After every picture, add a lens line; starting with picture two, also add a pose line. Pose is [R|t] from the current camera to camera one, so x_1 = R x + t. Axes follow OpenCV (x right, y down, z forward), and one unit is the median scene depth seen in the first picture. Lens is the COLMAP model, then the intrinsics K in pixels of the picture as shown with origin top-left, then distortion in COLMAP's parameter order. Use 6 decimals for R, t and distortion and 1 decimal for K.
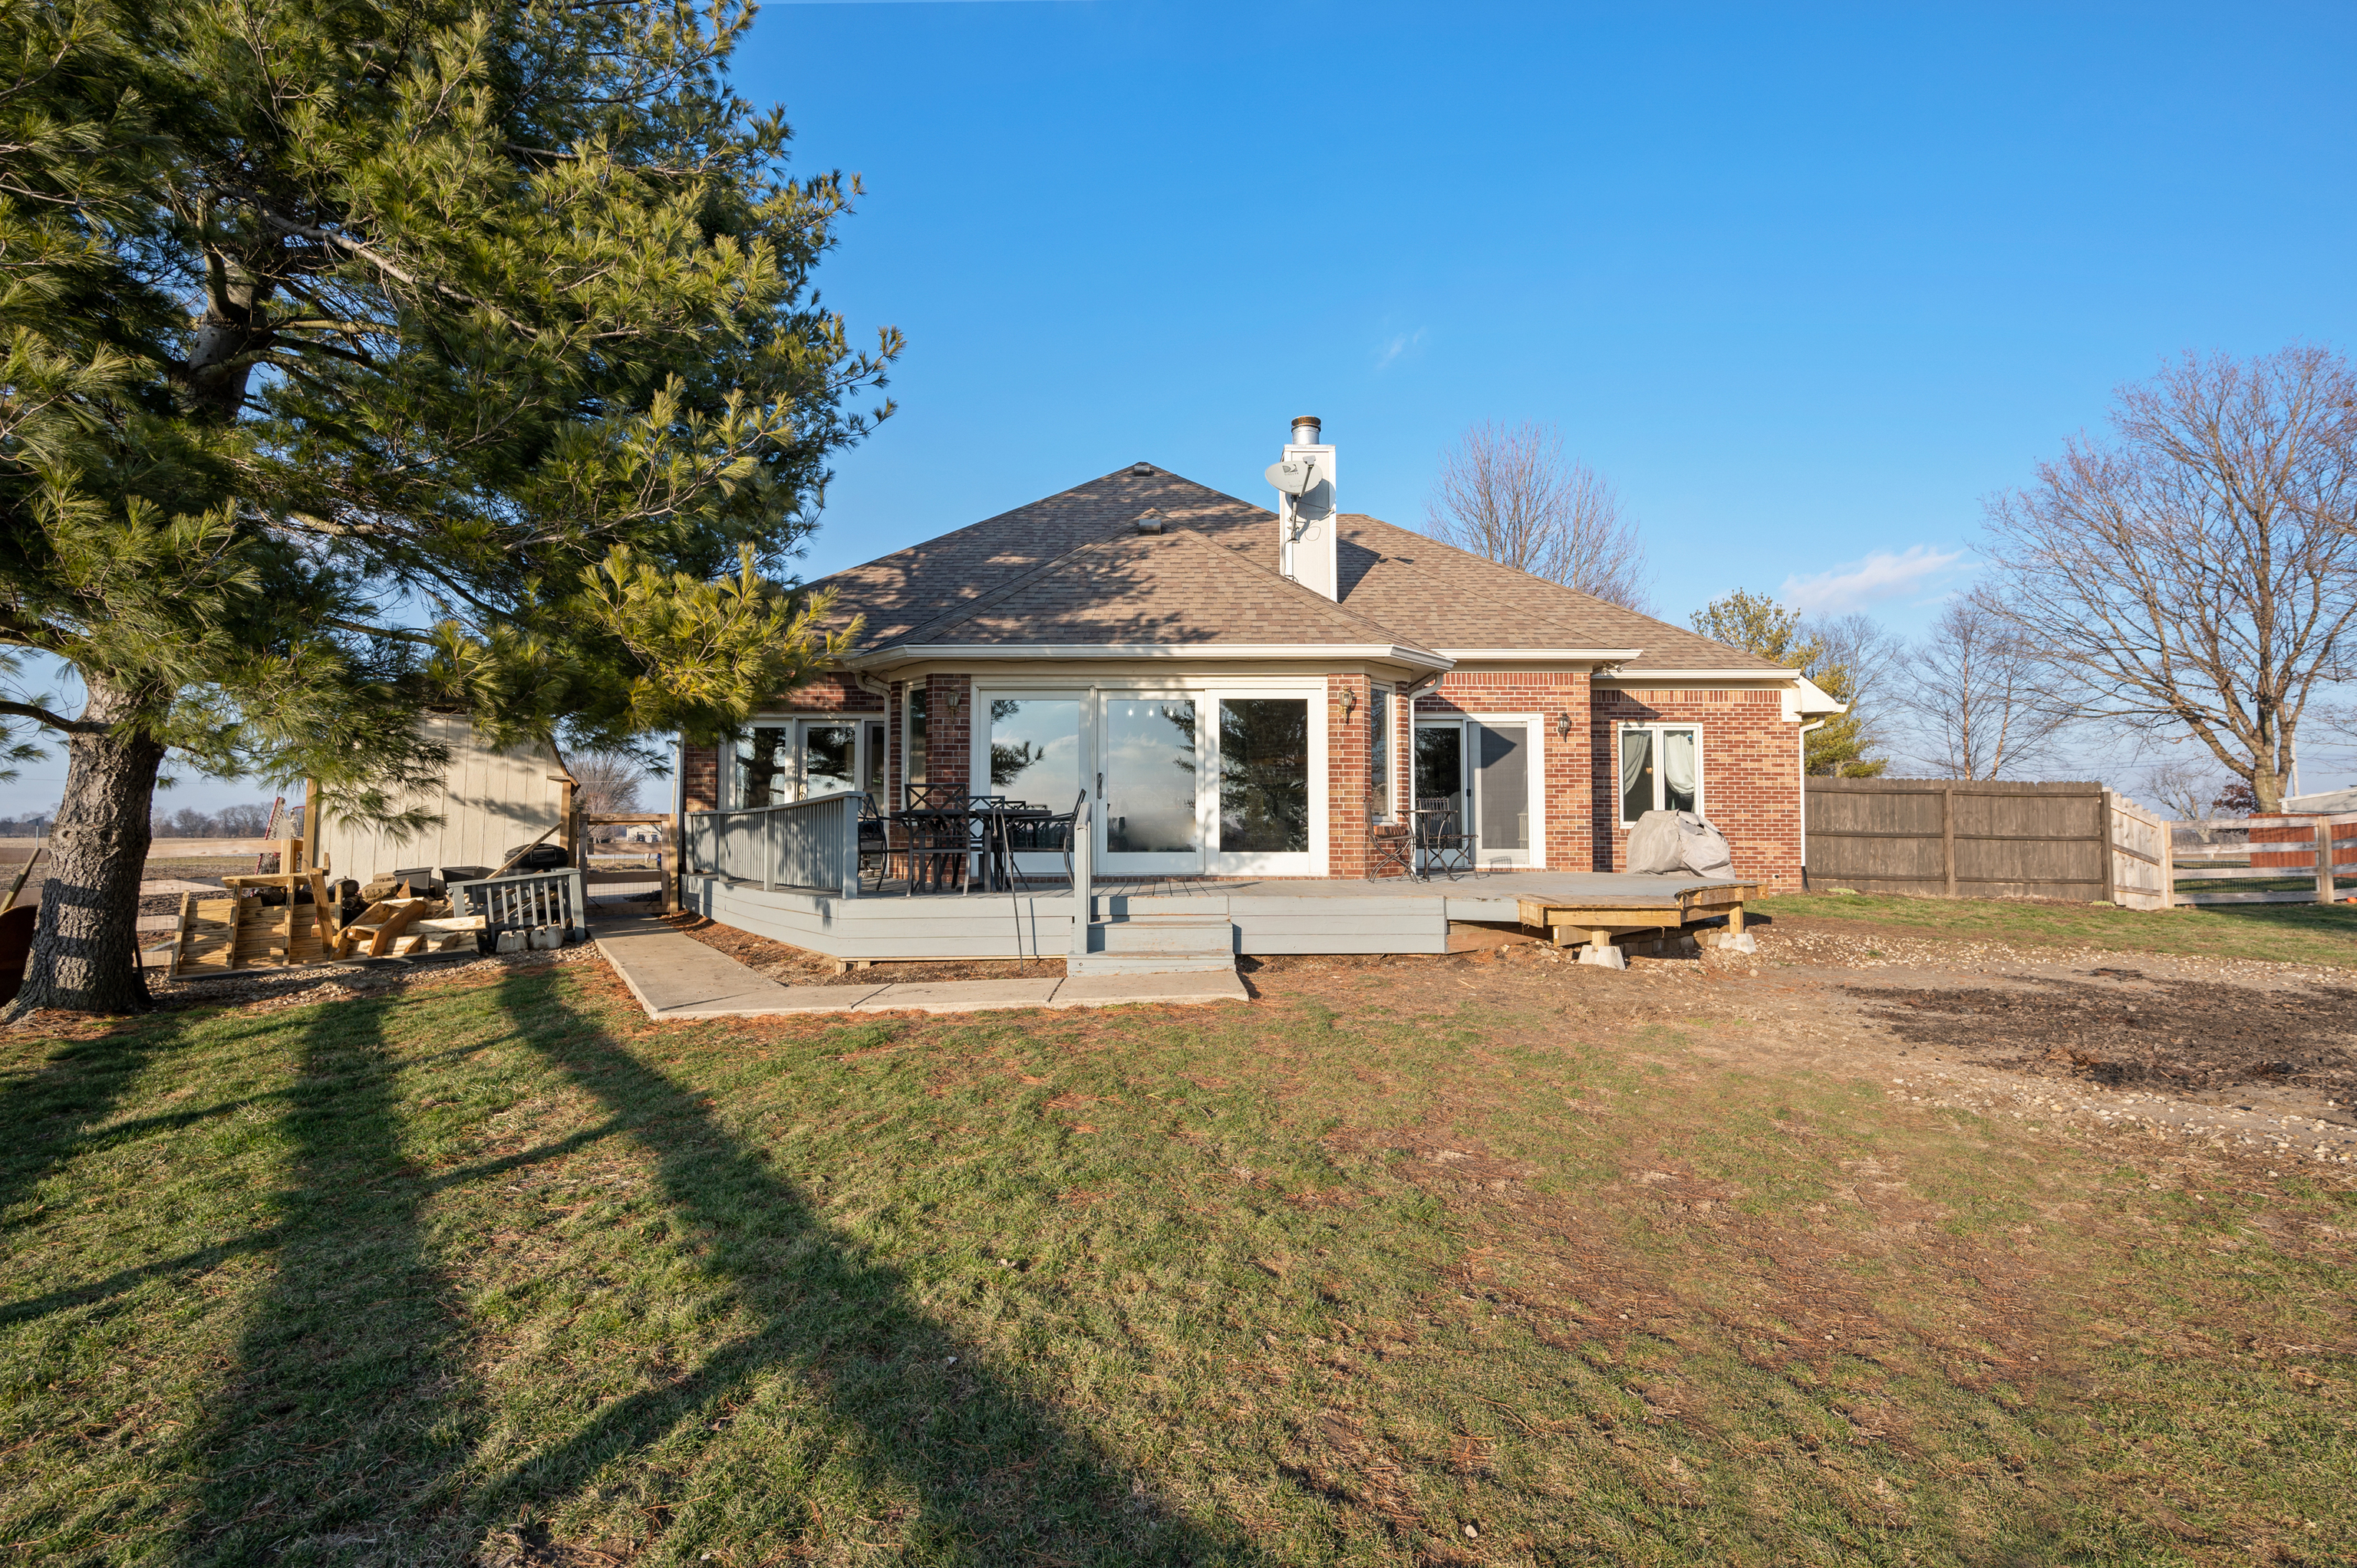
lens RADIAL K [[1042.9, 0, 1178.5], [0, 1042.9, 784.0], [0, 0, 1]] dist [-0.000642, -0.000287]
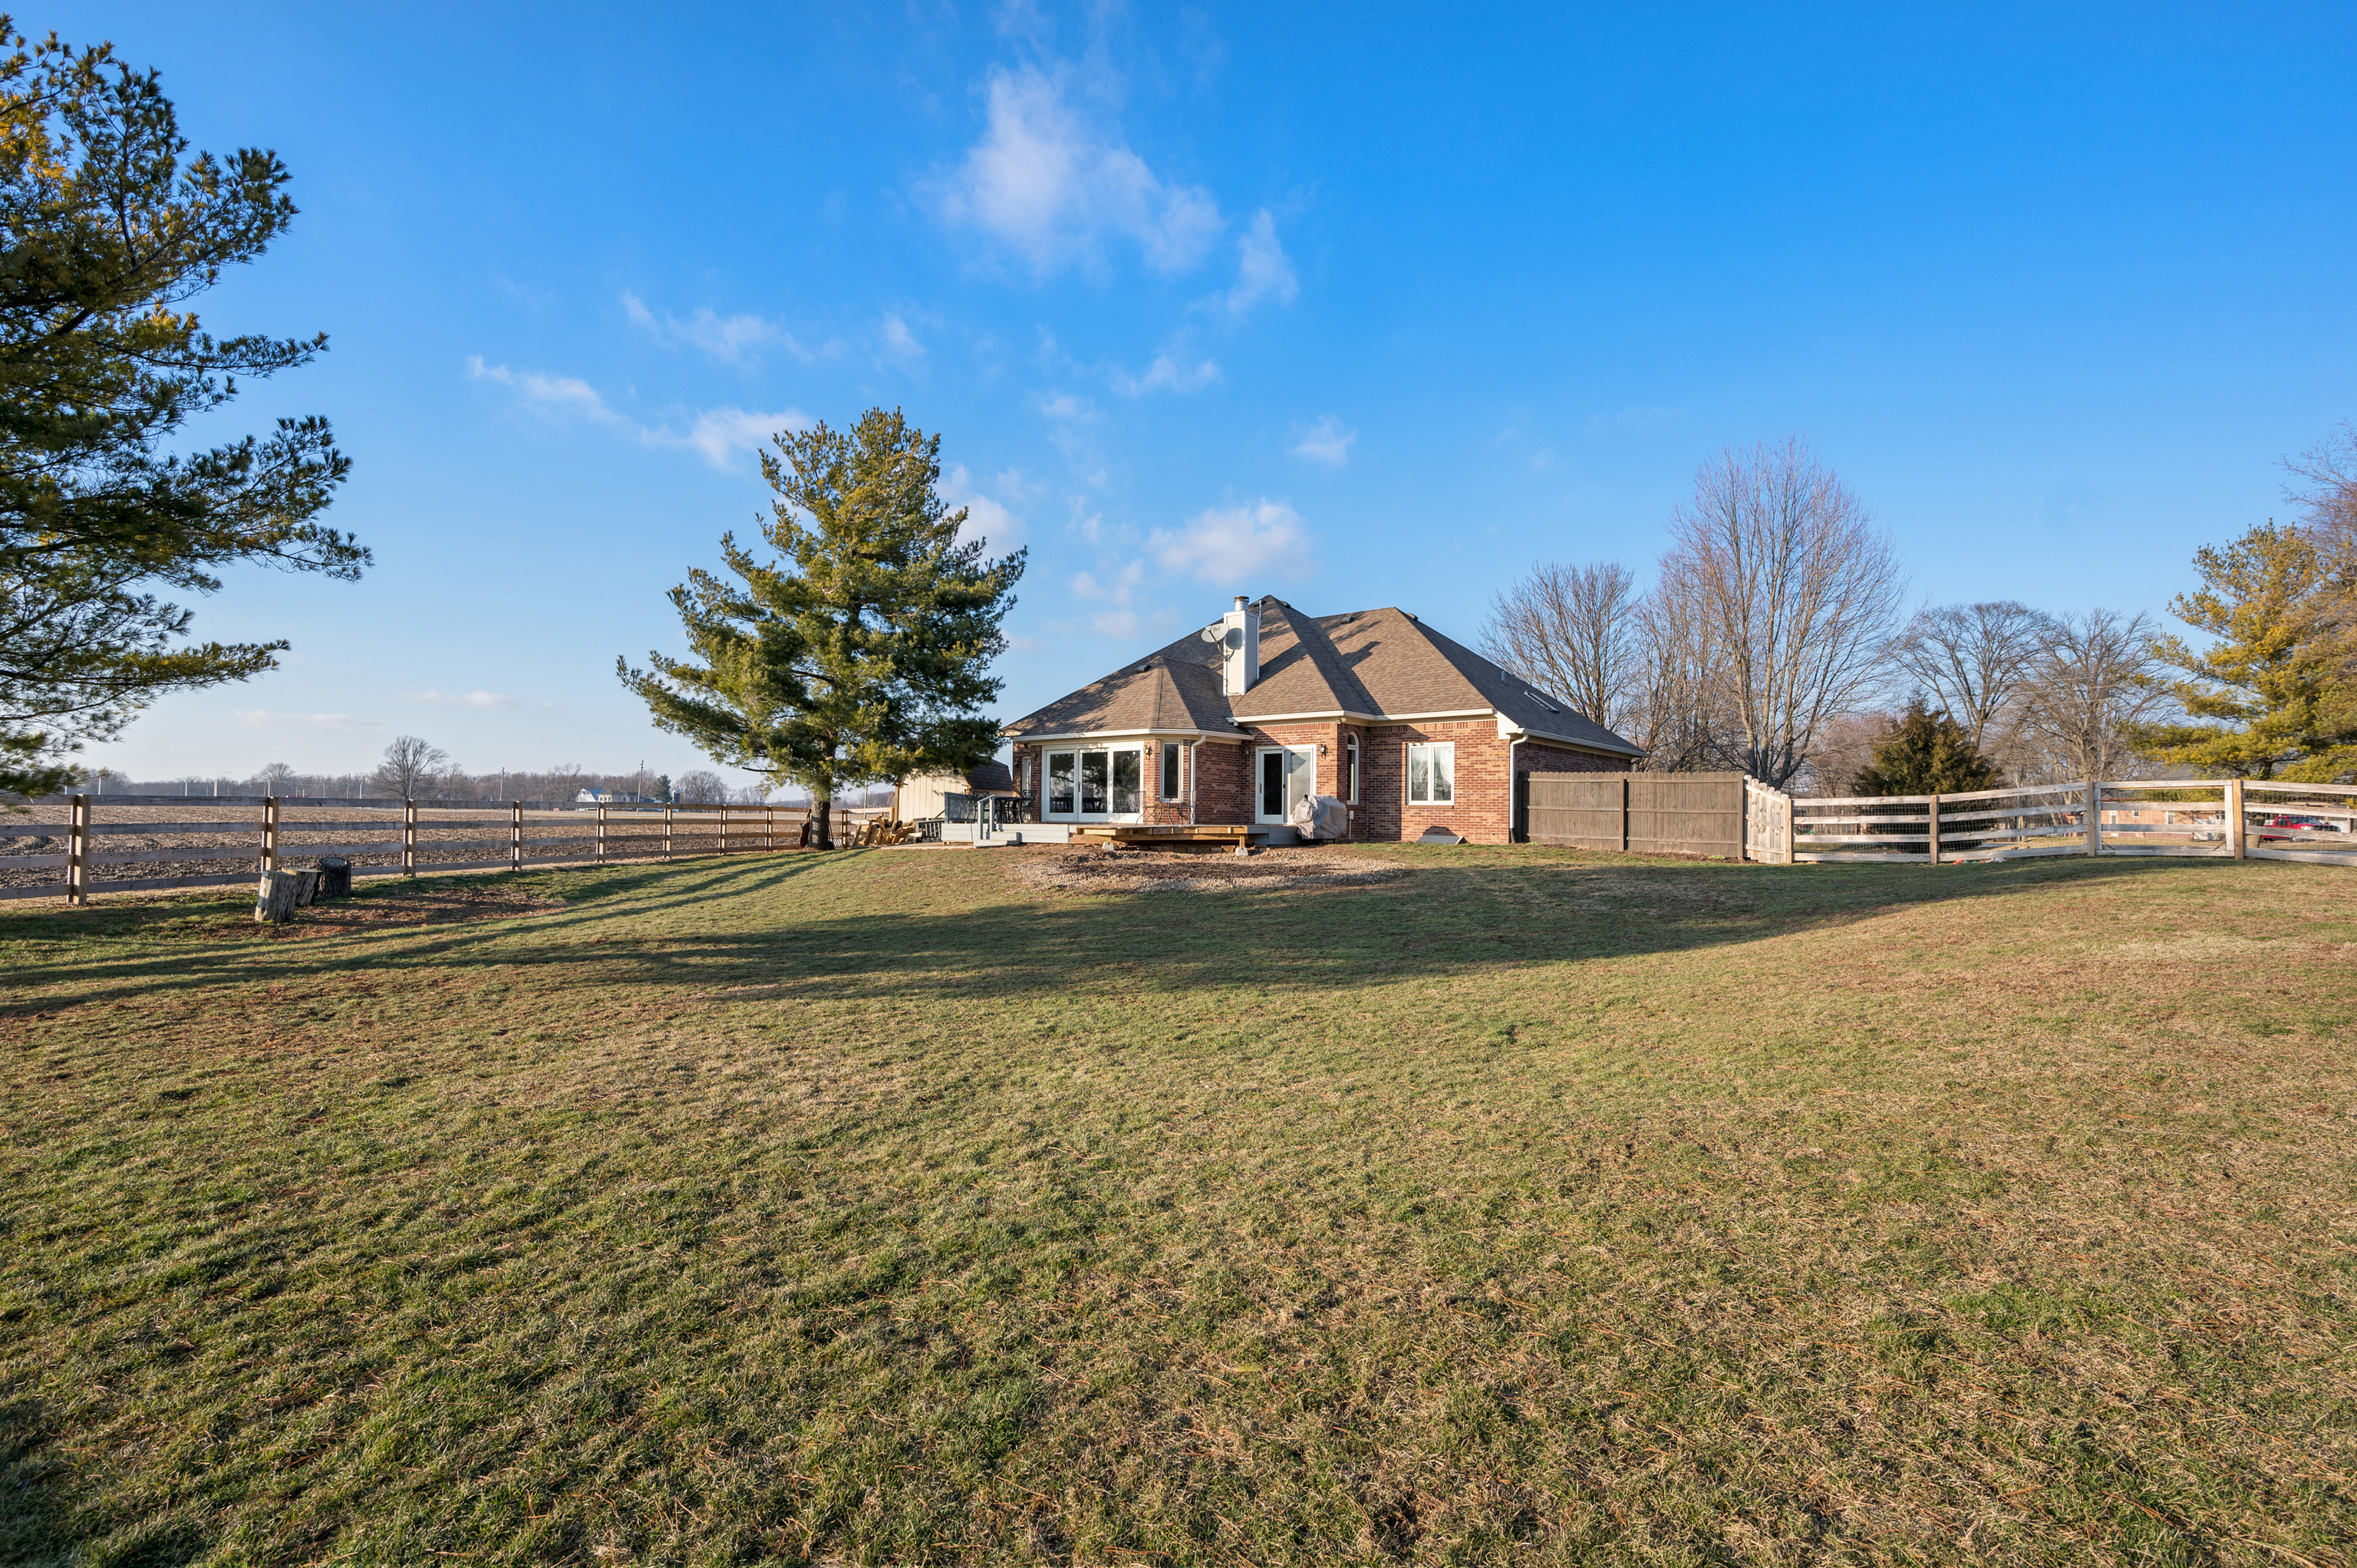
lens RADIAL K [[1042.9, 0, 1178.5], [0, 1042.9, 784.0], [0, 0, 1]] dist [-0.000642, -0.000287]
pose [[0.772707, -0.010229, -0.634681, 1.290813], [0.022447, 0.999685, 0.011218, -0.020762], [0.634366, -0.022915, 0.772693, -0.604721]]
